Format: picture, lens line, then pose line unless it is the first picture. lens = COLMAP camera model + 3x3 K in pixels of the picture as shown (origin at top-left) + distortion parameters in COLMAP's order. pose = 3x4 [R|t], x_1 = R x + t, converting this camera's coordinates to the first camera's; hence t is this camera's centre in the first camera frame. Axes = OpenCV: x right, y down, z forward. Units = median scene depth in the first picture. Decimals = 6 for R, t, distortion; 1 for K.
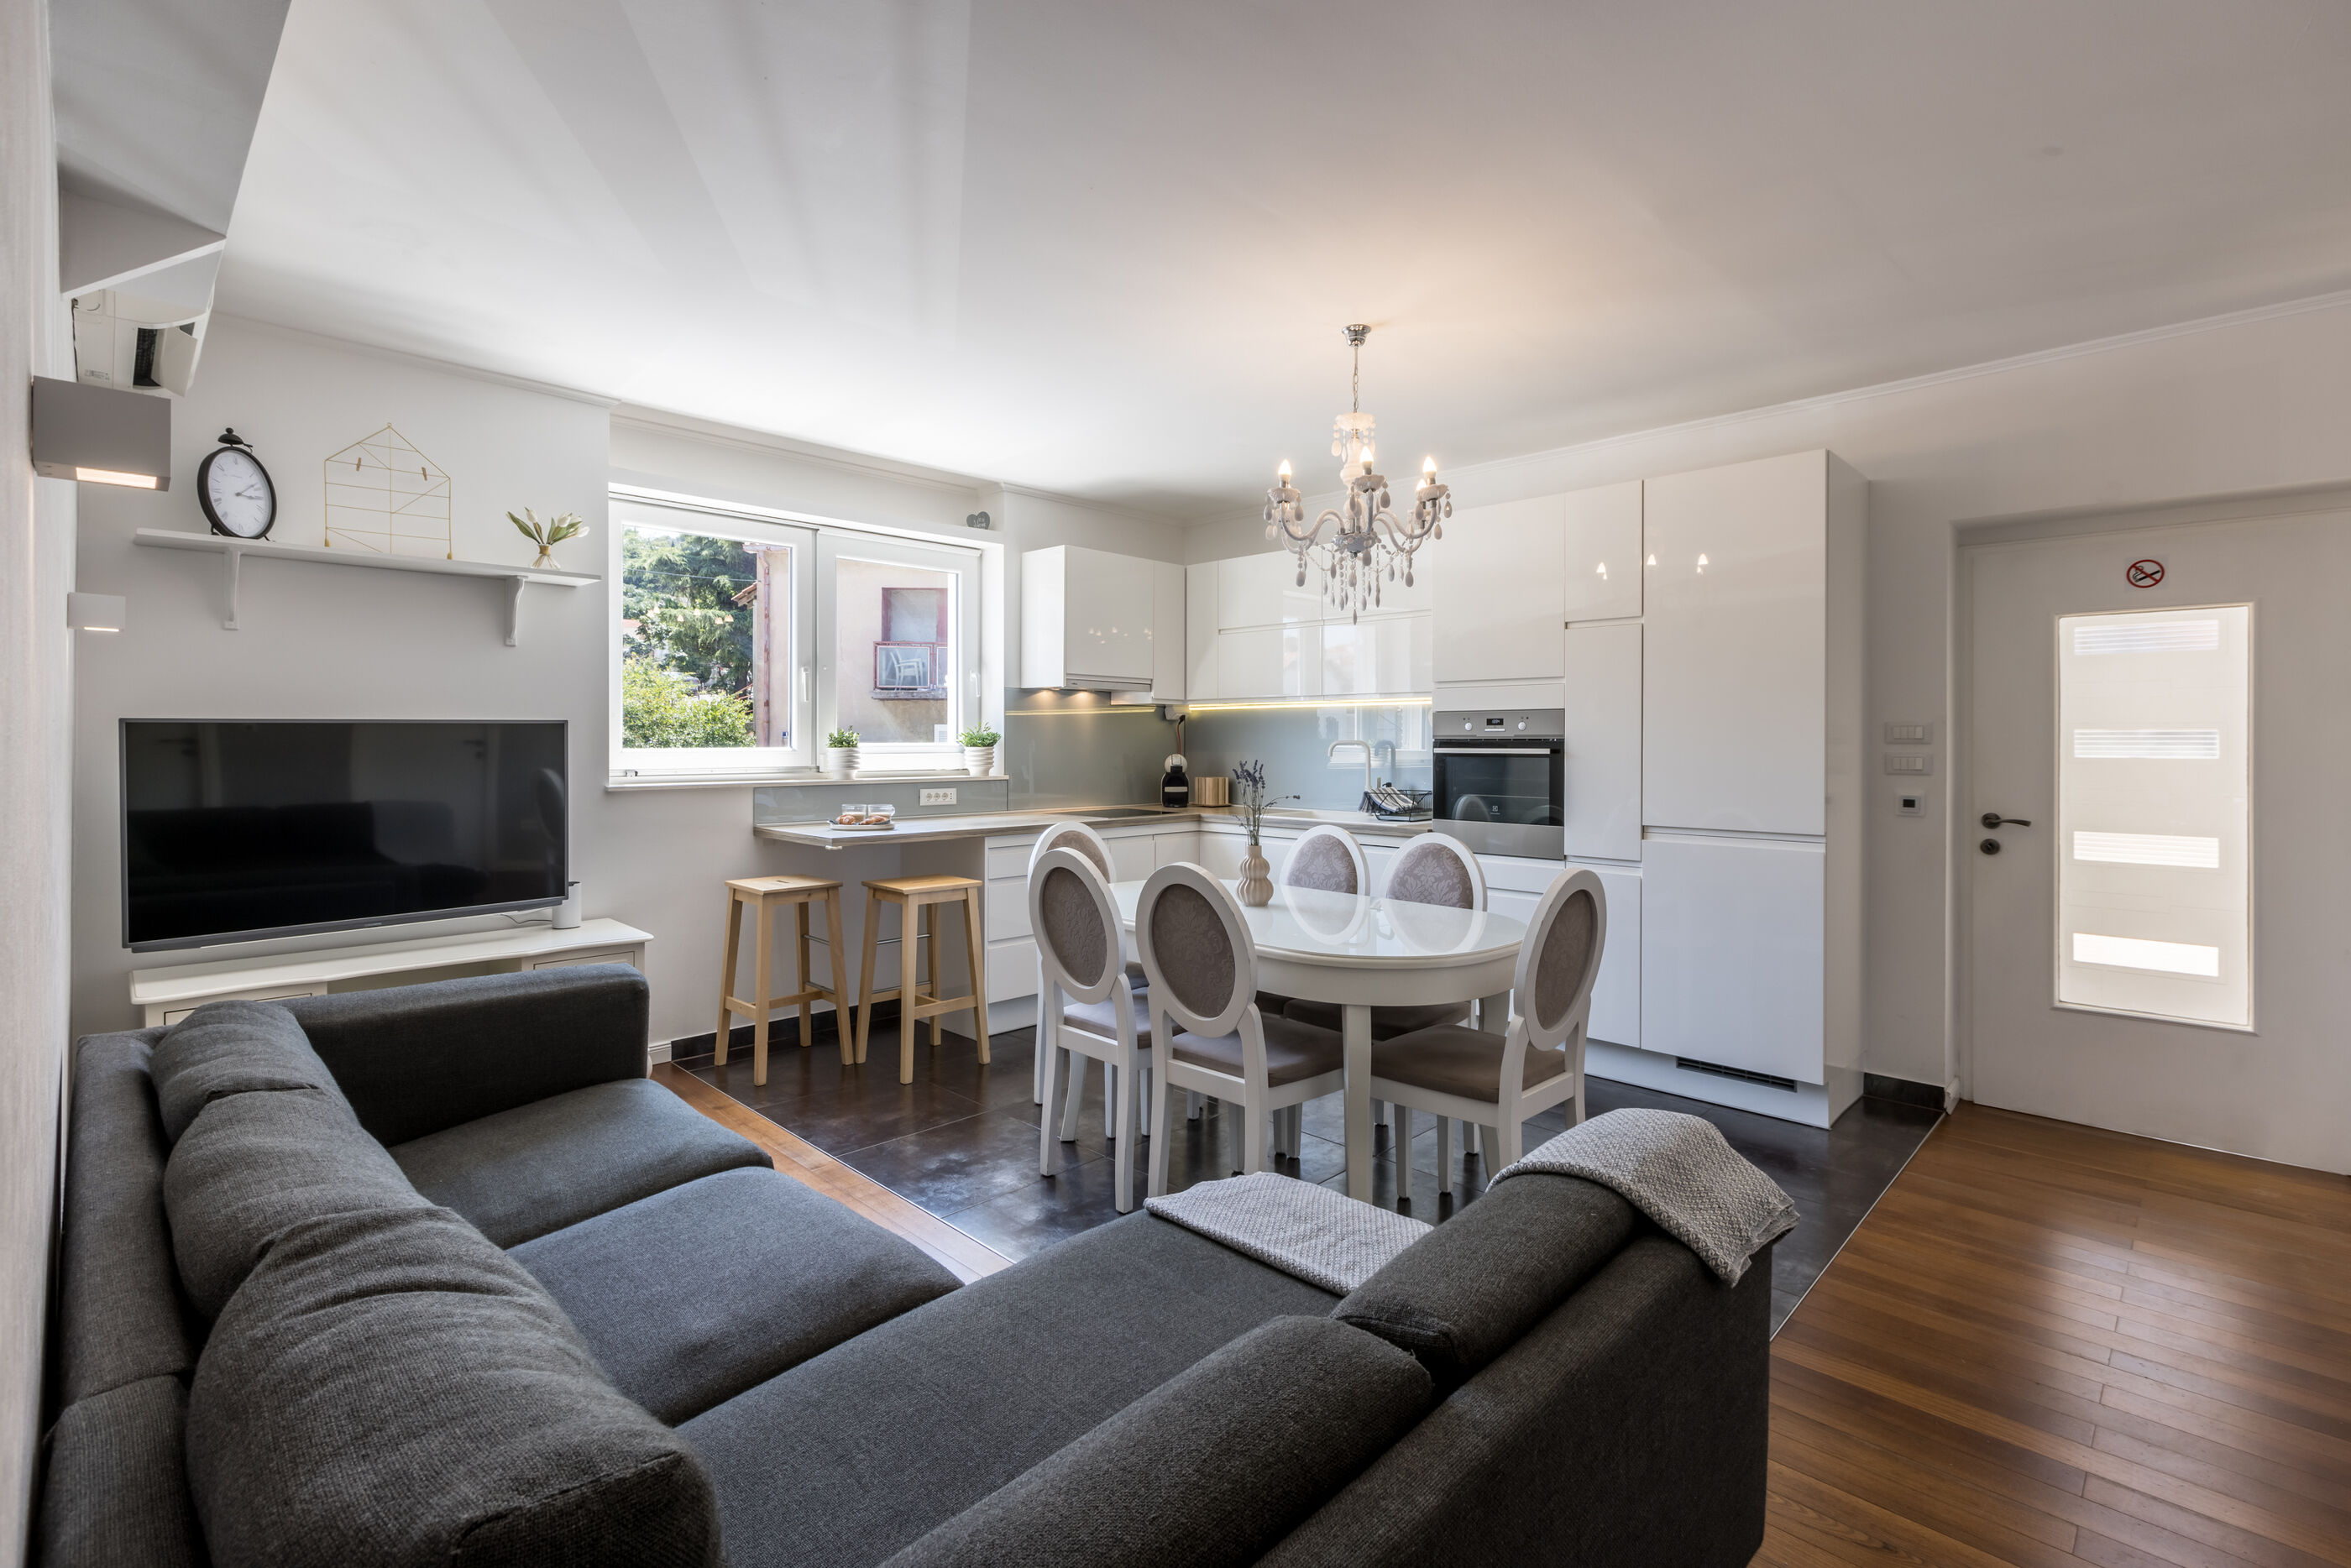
lens RADIAL K [[1055.8, 0, 1162.8], [0, 1055.8, 752.0], [0, 0, 1]] dist [0.000123, 0.000397]
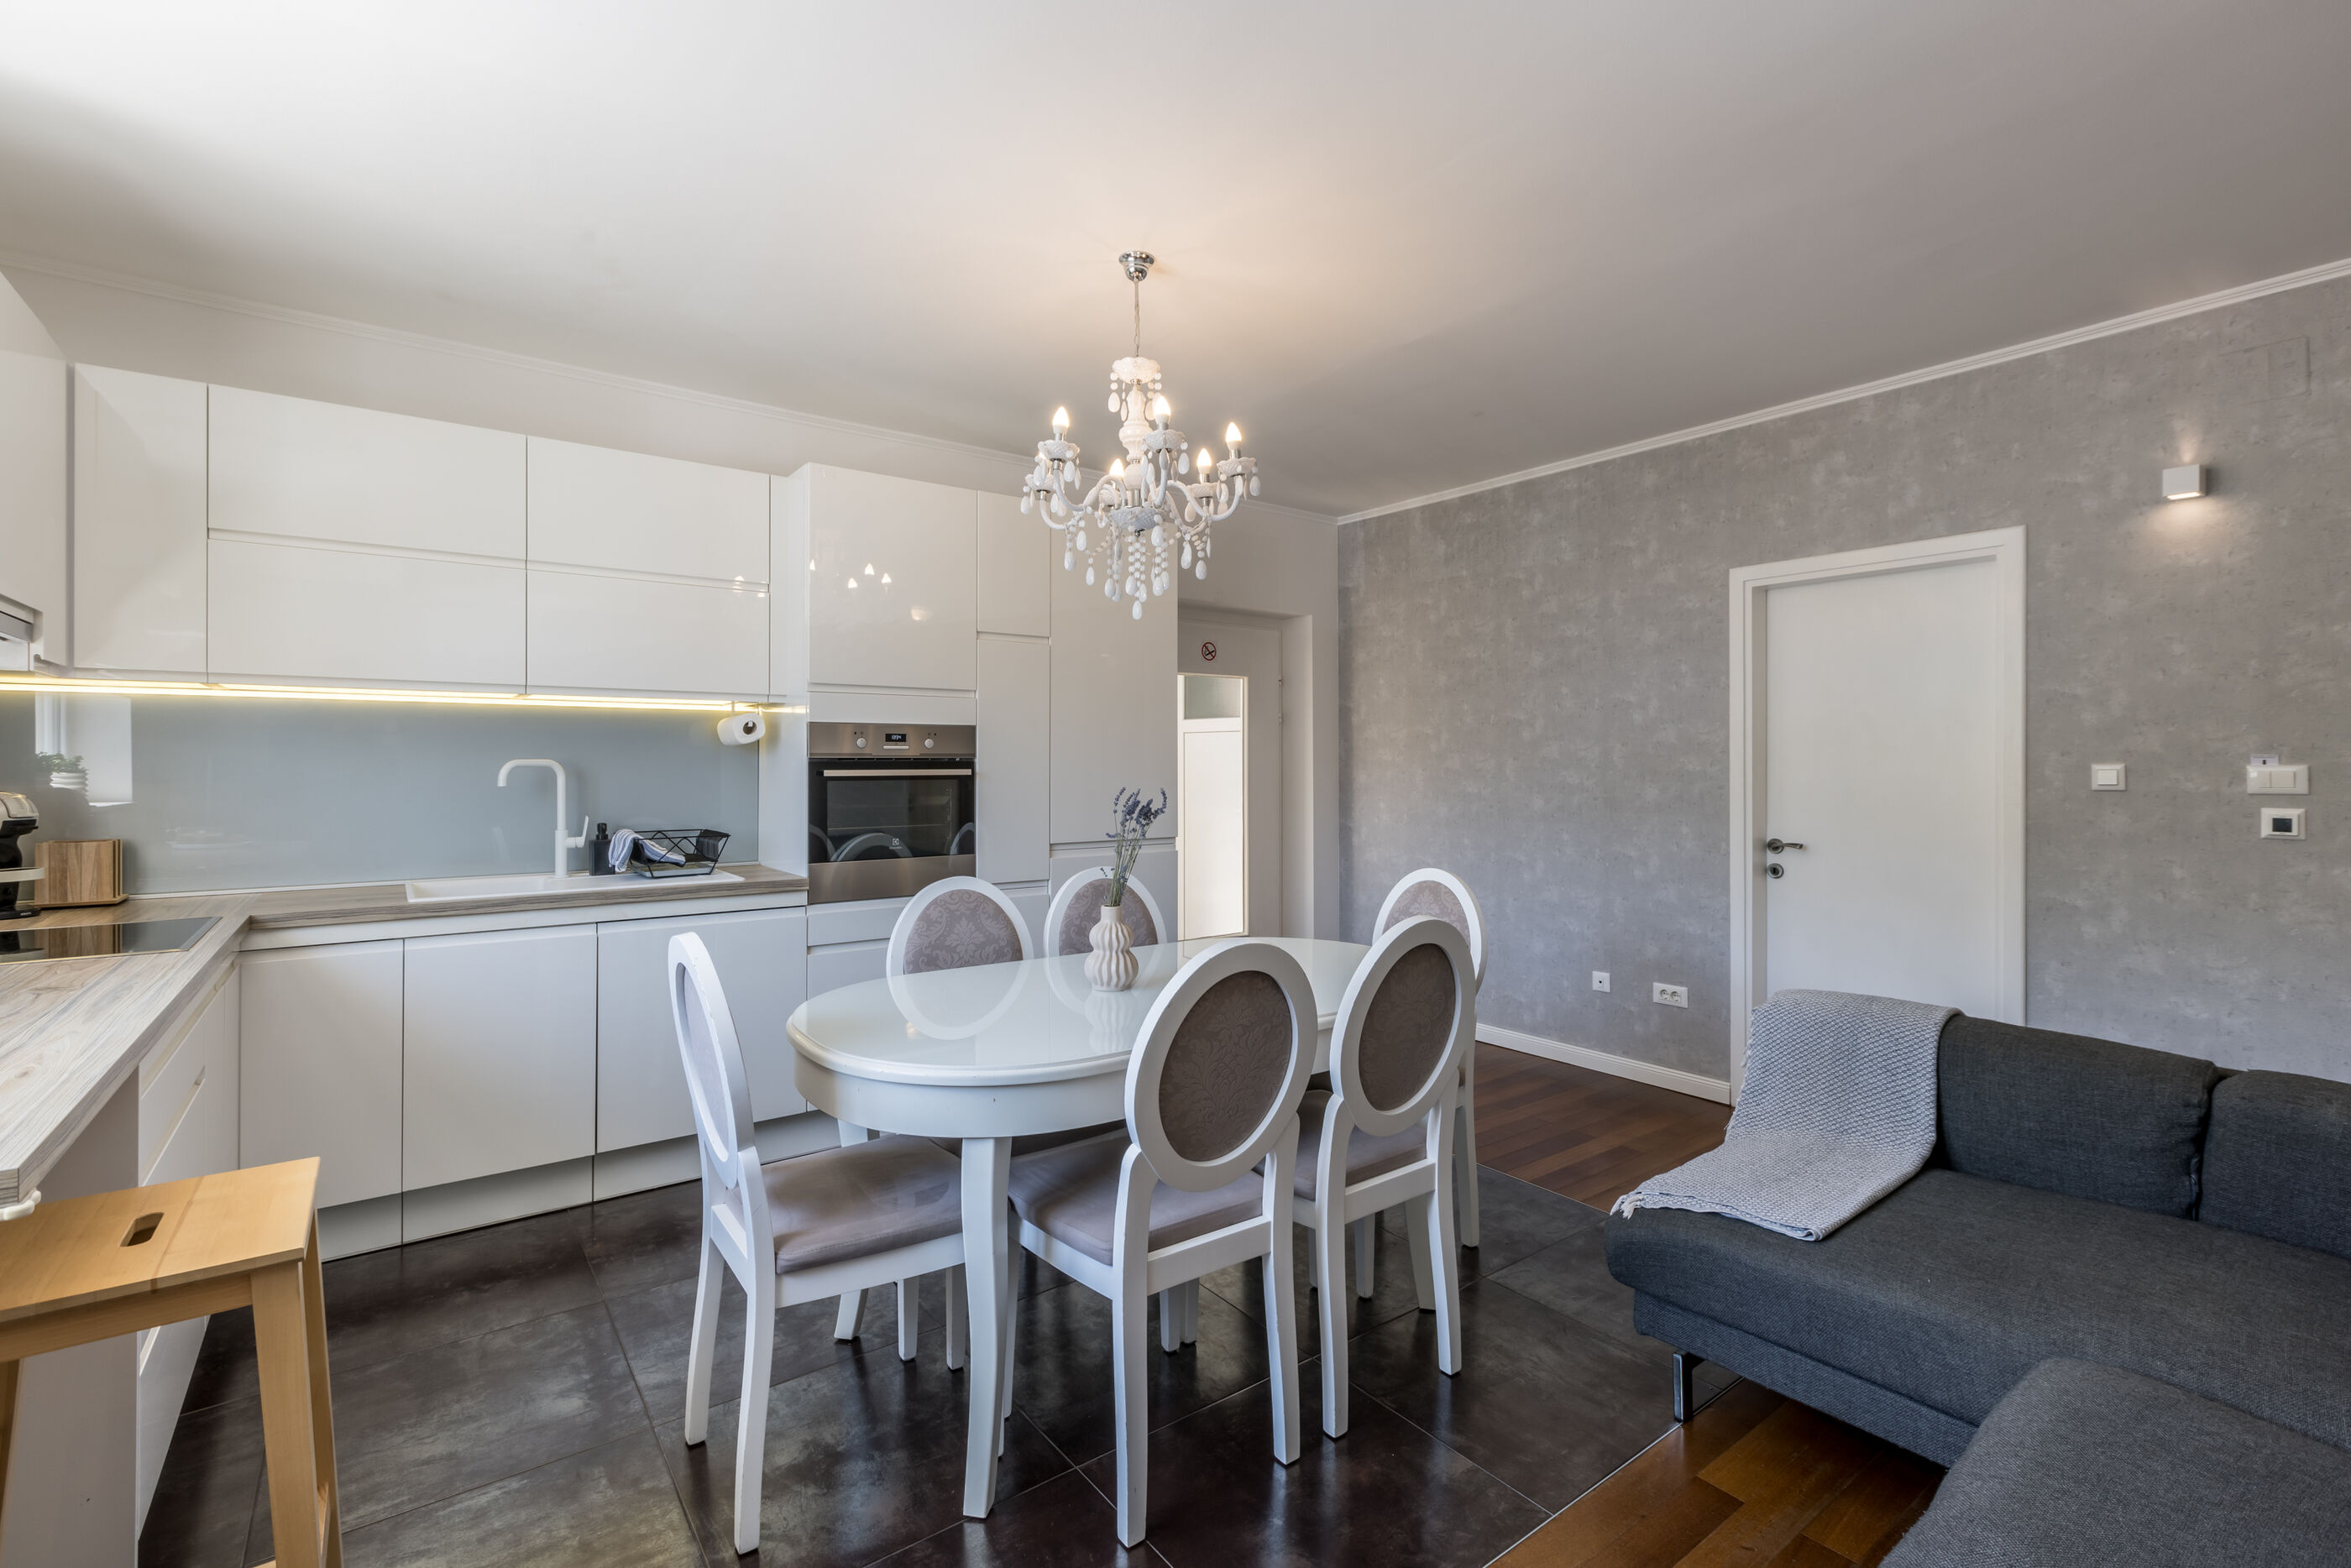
lens RADIAL K [[1056.2, 0, 1195.1], [0, 1056.2, 754.8], [0, 0, 1]] dist [0.001631, -0.000960]
pose [[0.118456, 0.003795, 0.992952, -0.509124], [0.010721, 0.999930, -0.005101, -0.008904], [-0.992901, 0.011249, 0.118407, 0.690950]]
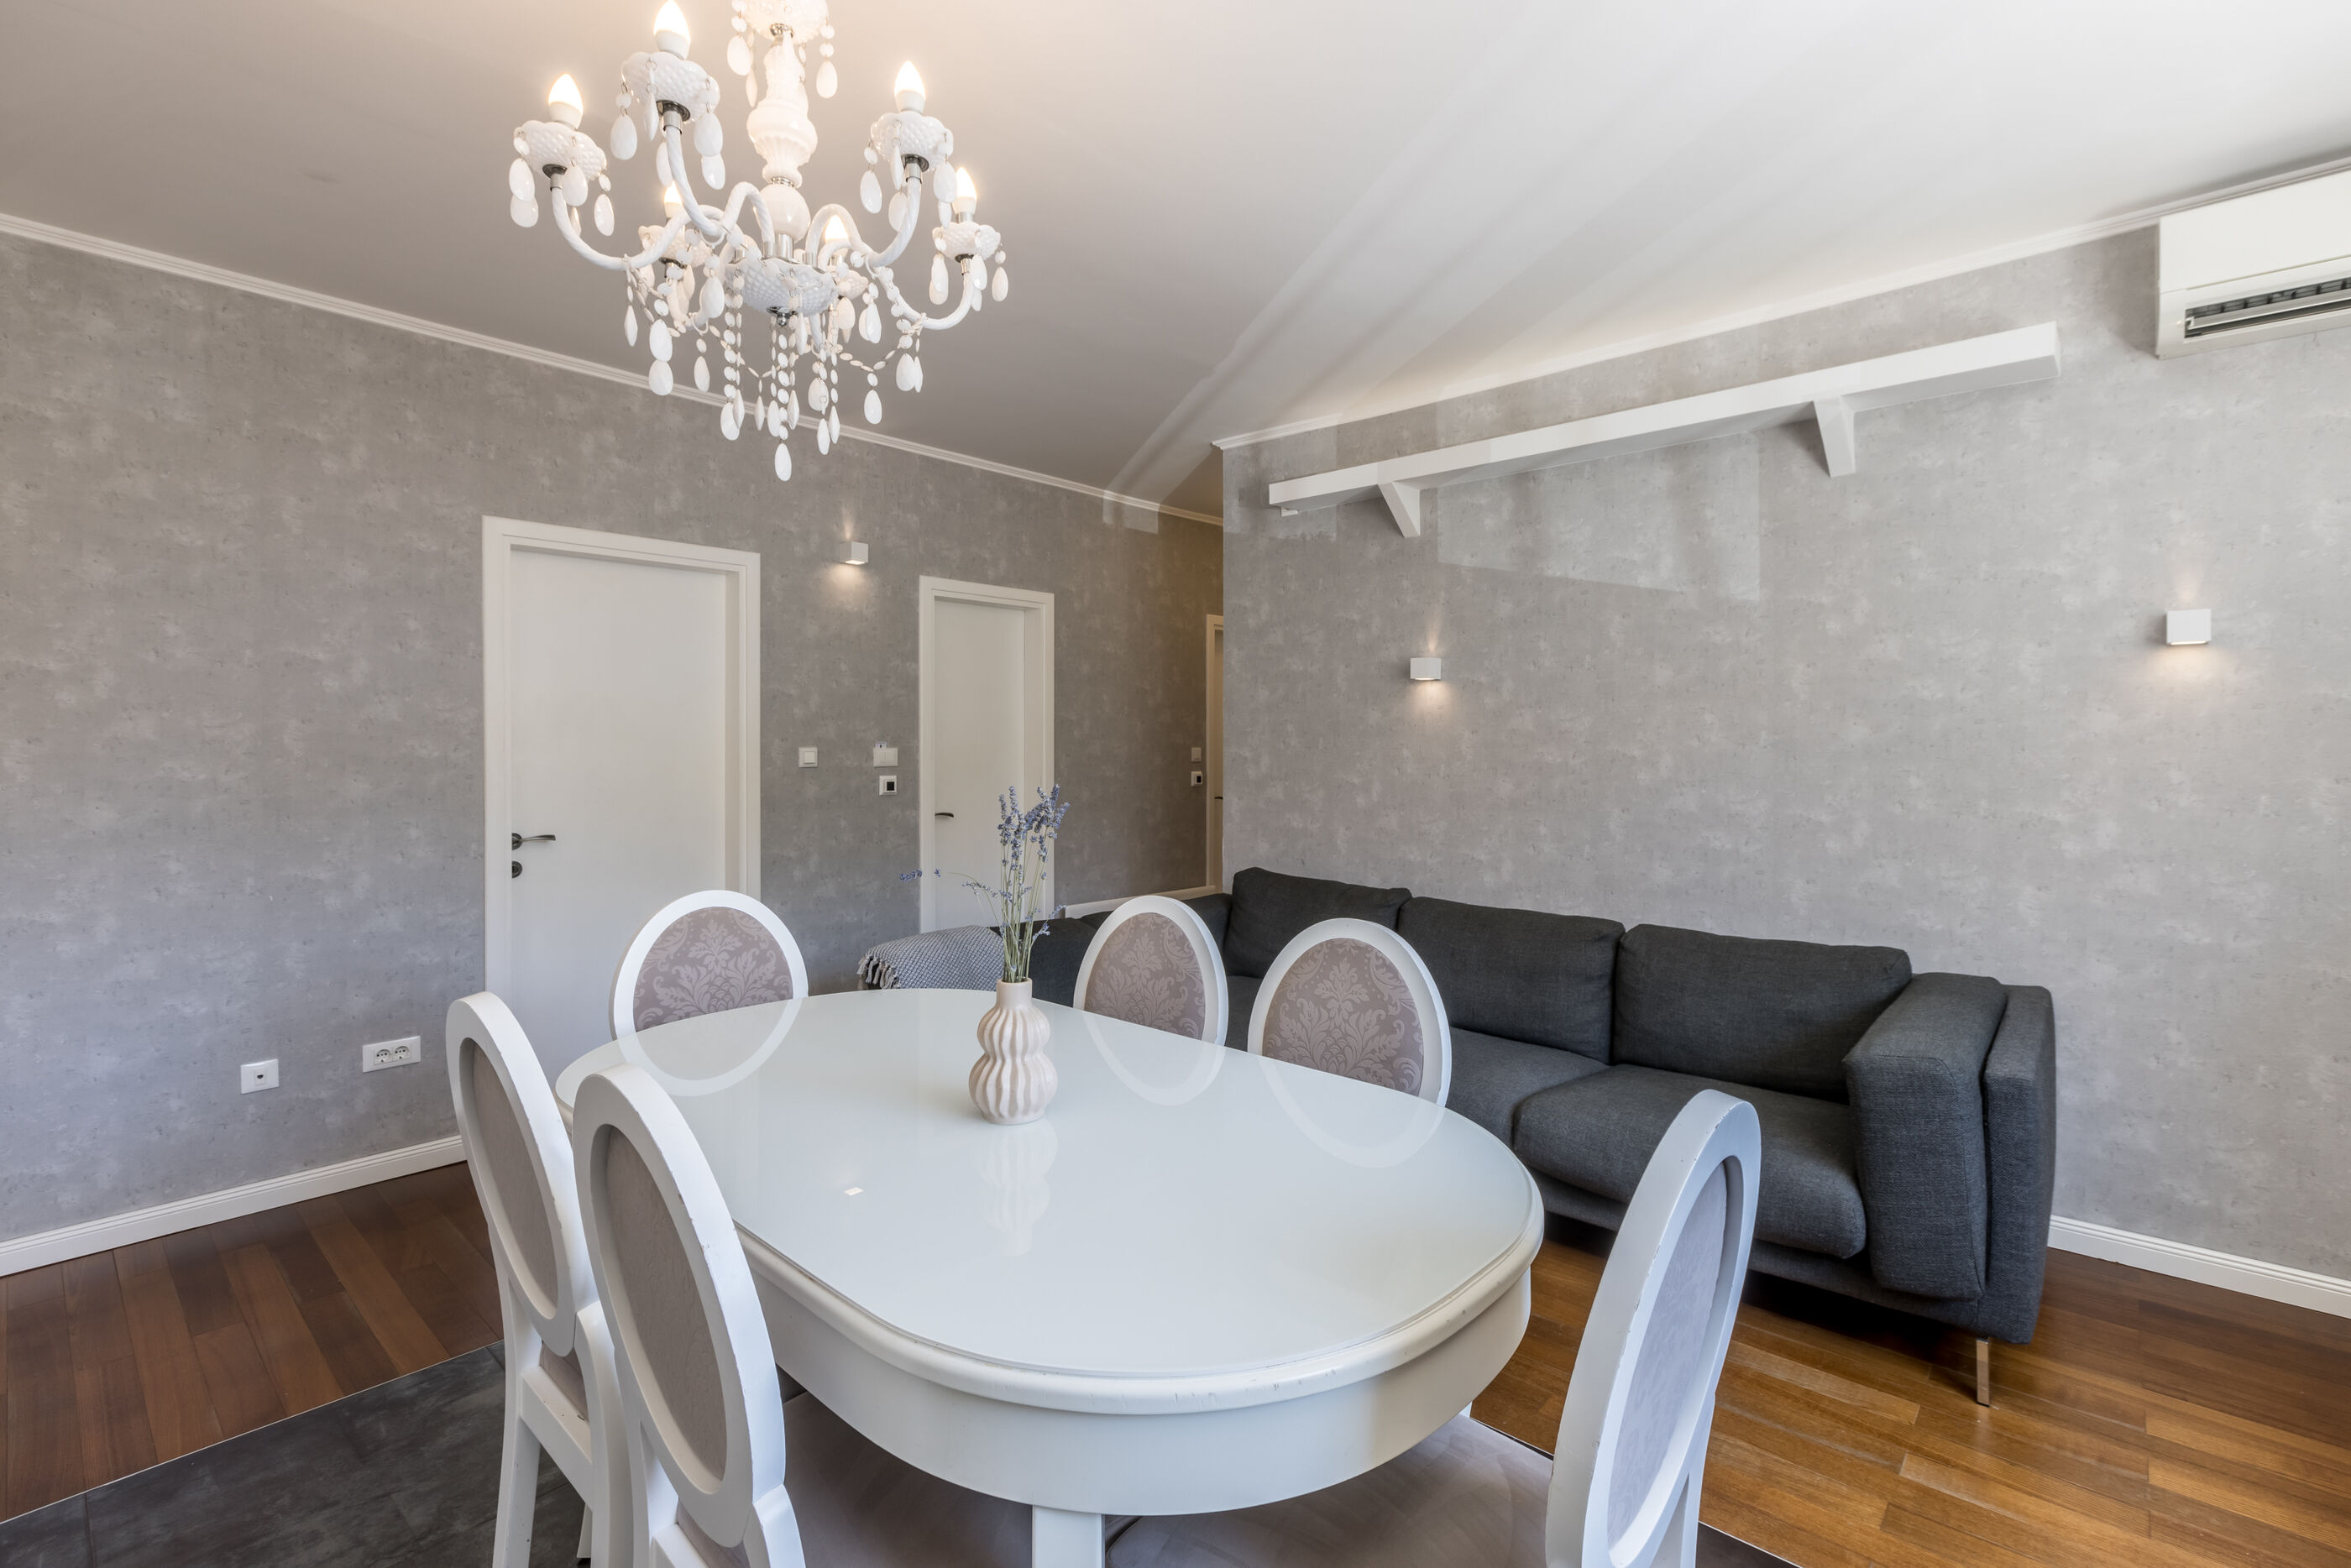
lens RADIAL K [[1055.8, 0, 1173.1], [0, 1055.8, 741.4], [0, 0, 1]] dist [0.000123, 0.000397]
pose [[-0.997405, -0.003316, -0.071919, 0.050494], [-0.003740, 0.999976, 0.005763, -0.012306], [0.071898, 0.006017, -0.997394, 1.173341]]
